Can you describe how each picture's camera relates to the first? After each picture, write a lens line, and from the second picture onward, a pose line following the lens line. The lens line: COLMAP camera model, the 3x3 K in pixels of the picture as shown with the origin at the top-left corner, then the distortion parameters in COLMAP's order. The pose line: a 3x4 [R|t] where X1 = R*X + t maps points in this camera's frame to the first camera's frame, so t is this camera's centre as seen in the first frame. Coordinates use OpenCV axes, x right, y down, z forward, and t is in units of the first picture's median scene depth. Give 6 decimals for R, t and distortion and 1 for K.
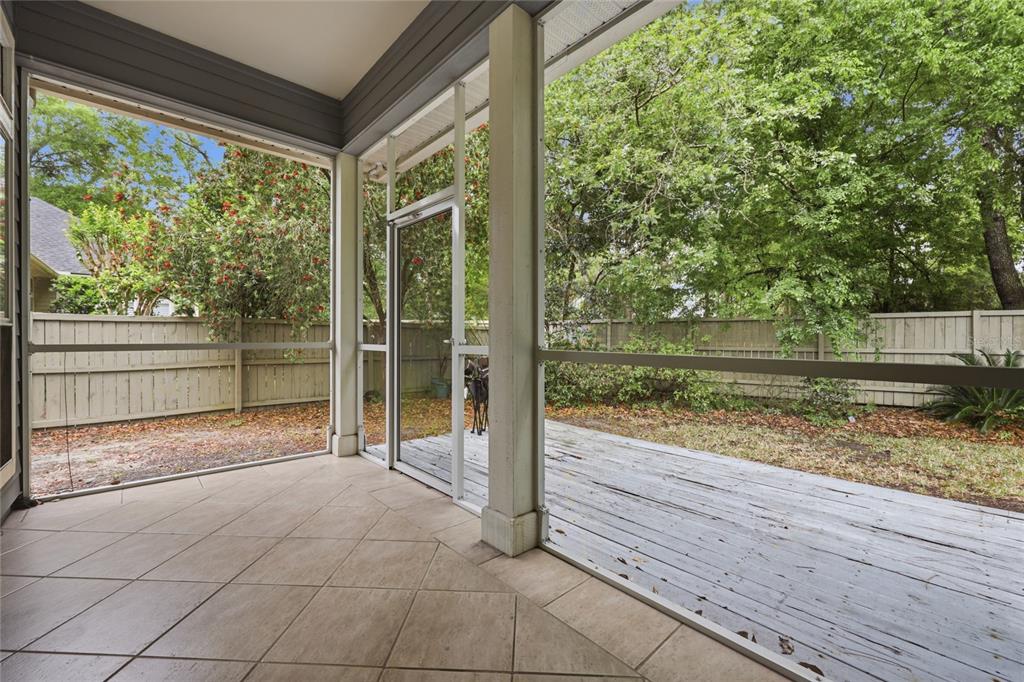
lens RADIAL K [[411.7, 0, 509.8], [0, 411.7, 339.1], [0, 0, 1]] dist [-0.000371, -0.000052]
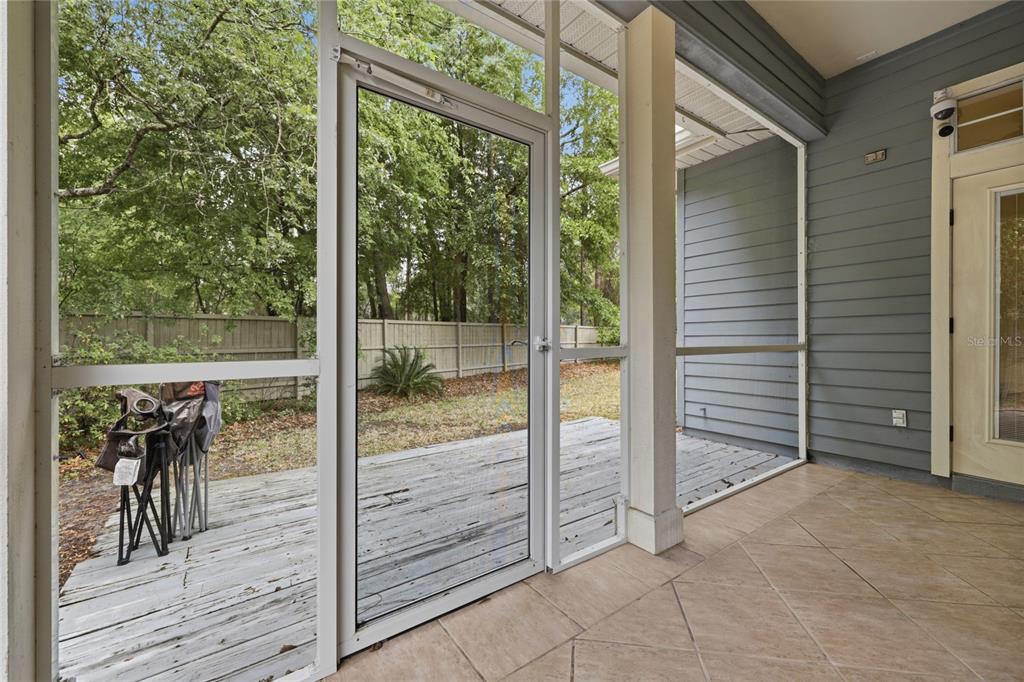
lens RADIAL K [[411.7, 0, 510.3], [0, 411.7, 337.4], [0, 0, 1]] dist [-0.000371, -0.000052]
pose [[0.122464, -0.003324, 0.992467, -0.677084], [0.007577, 0.999968, 0.002414, -0.010723], [-0.992444, 0.007224, 0.122485, 0.785351]]
